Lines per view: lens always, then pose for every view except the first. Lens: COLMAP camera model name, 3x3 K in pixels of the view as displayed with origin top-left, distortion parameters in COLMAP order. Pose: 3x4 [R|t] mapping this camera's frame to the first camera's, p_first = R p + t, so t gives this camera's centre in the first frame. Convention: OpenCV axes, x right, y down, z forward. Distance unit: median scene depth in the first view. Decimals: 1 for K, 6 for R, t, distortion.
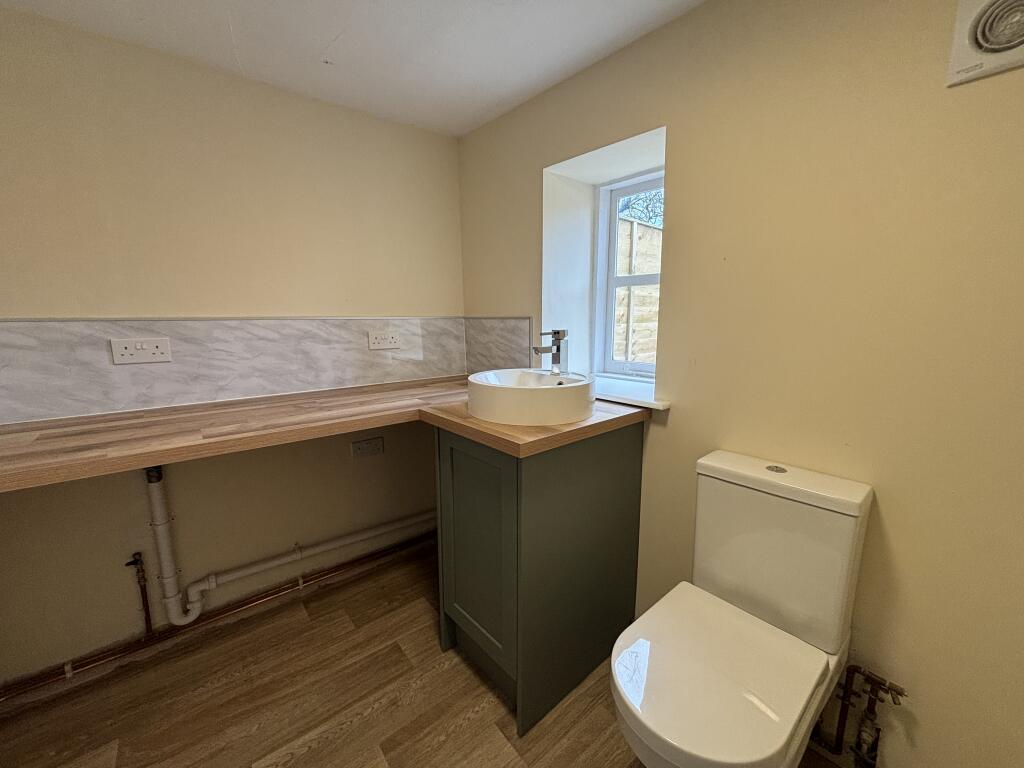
lens RADIAL K [[410.5, 0, 510.4], [0, 410.5, 382.0], [0, 0, 1]] dist [0.001311, 0.000054]
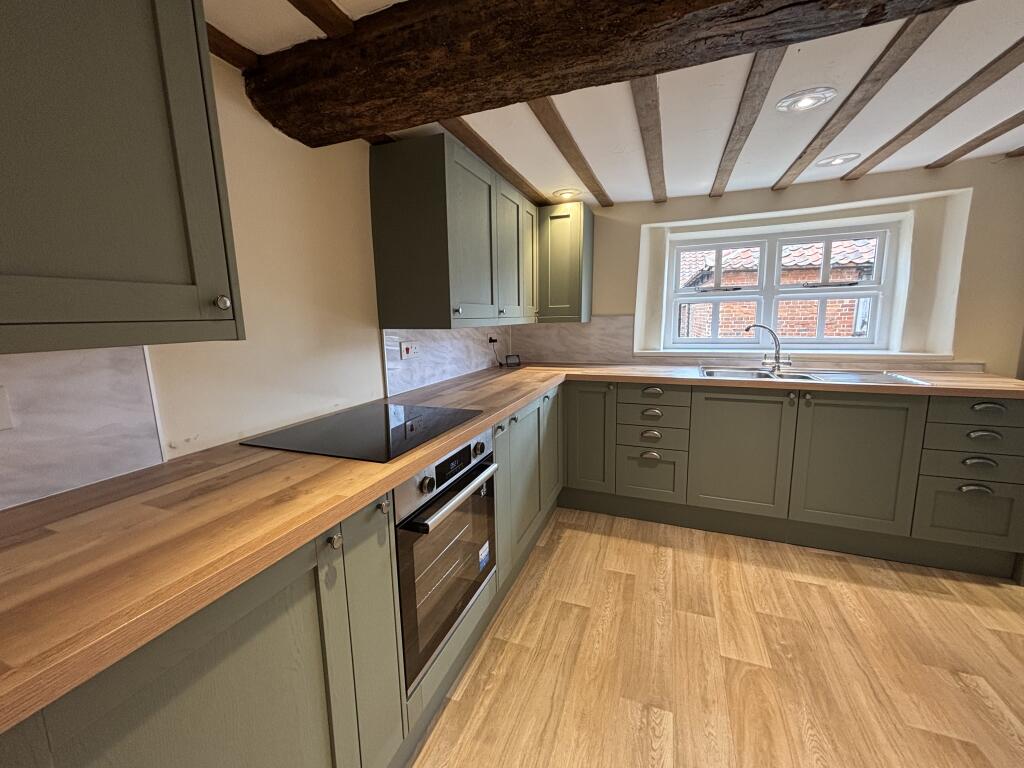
lens RADIAL K [[410.5, 0, 510.4], [0, 410.5, 382.0], [0, 0, 1]] dist [0.001311, 0.000054]
pose [[-0.862214, 0.103067, -0.495948, 0.724402], [-0.053103, 0.955295, 0.290847, -0.277148], [0.503754, 0.277109, -0.818195, 1.575588]]
